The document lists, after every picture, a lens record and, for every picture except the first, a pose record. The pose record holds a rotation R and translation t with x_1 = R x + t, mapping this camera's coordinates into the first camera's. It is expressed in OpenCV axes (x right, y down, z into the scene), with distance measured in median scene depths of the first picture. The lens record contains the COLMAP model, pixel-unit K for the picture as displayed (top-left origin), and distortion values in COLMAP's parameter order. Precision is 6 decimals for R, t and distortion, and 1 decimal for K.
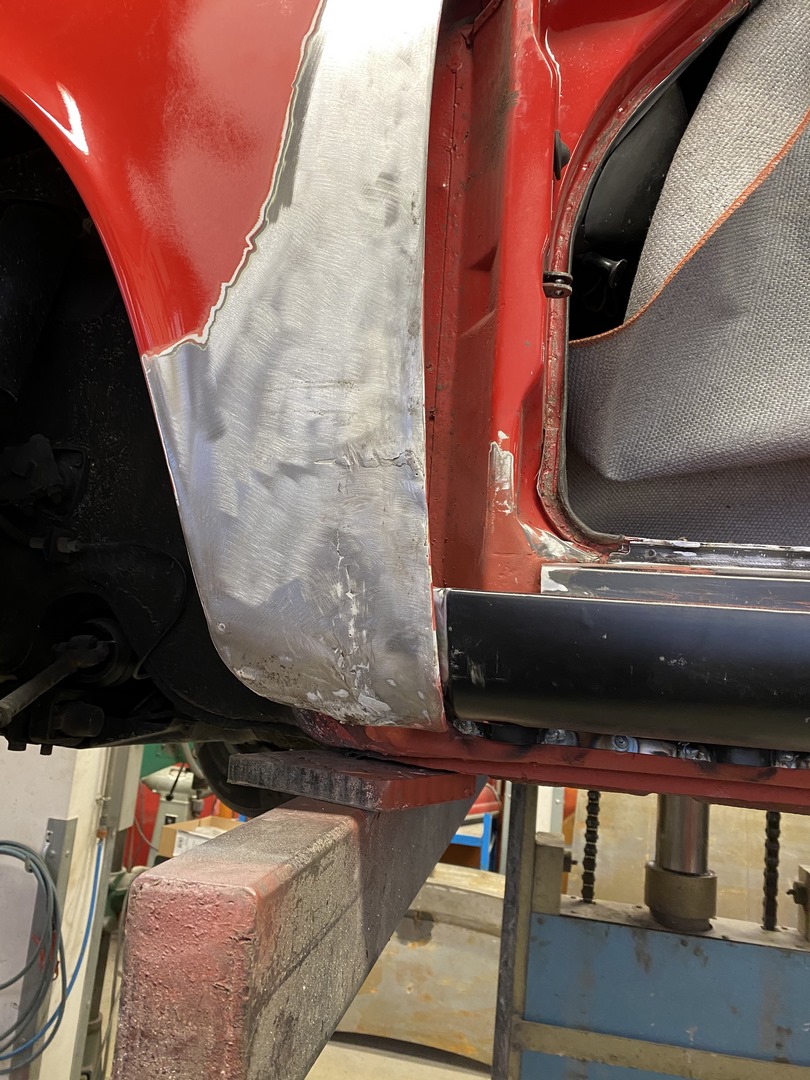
lens RADIAL K [[801.2, 0, 404.8], [0, 801.2, 523.7], [0, 0, 1]] dist [-0.000046, -0.003065]
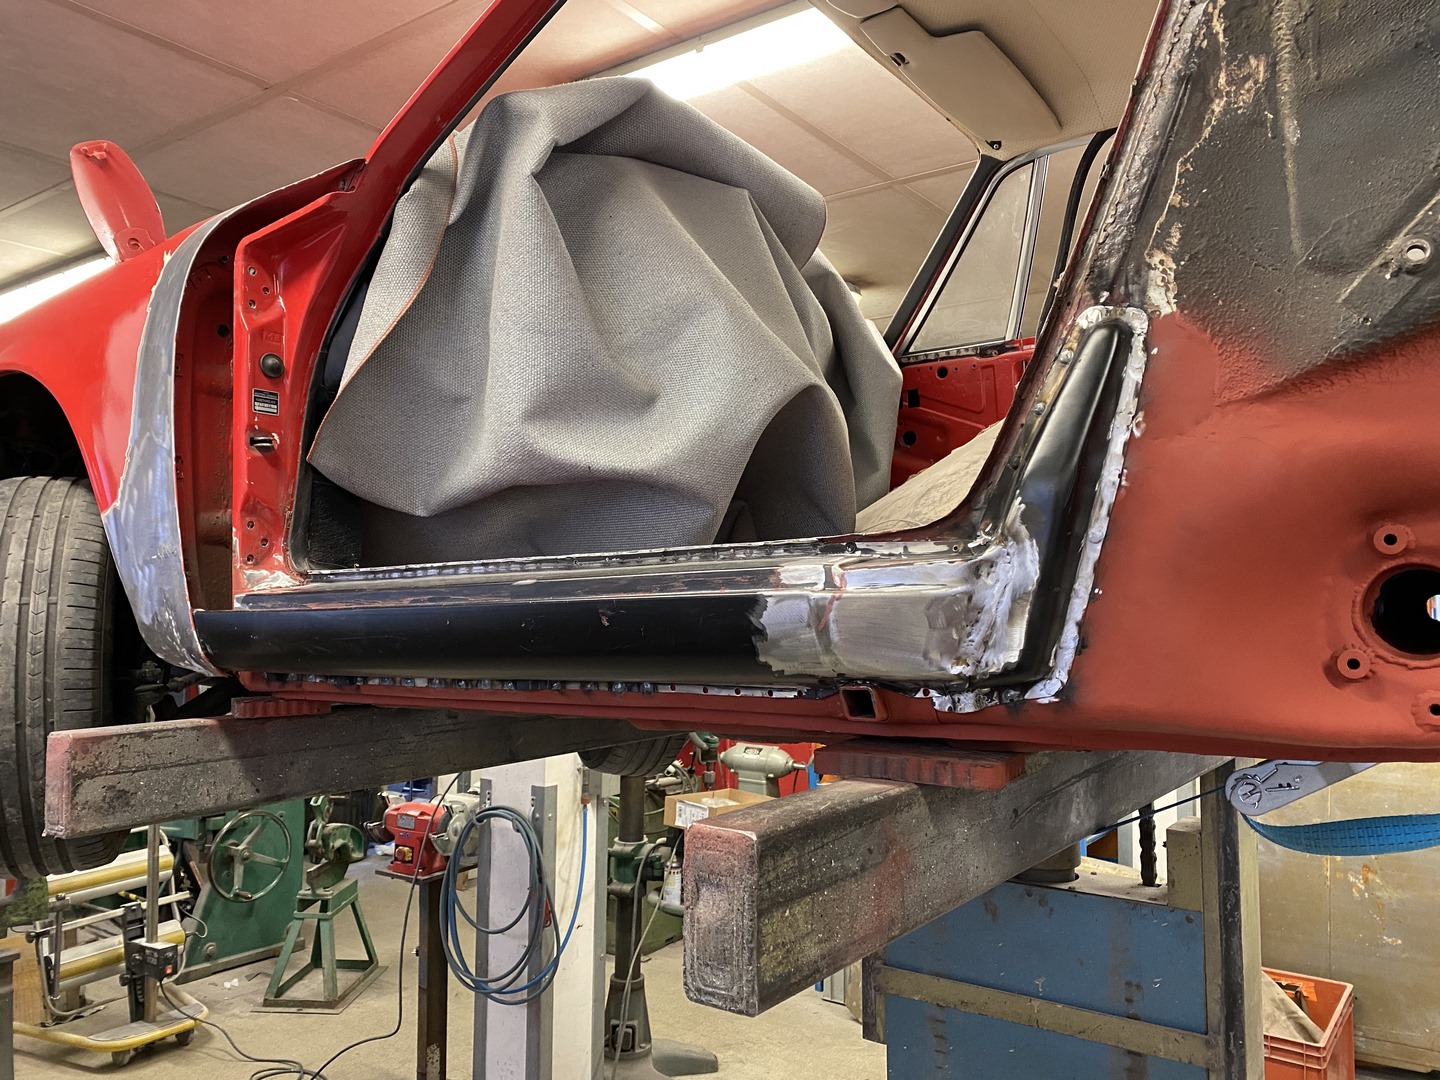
lens RADIAL K [[1068.2, 0, 728.1], [0, 1068.2, 528.1], [0, 0, 1]] dist [-0.000046, -0.003065]
pose [[0.902621, -0.114423, -0.414948, 0.597185], [0.149181, 0.987430, 0.052223, -0.018184], [0.403757, -0.109040, 0.908345, -0.235197]]
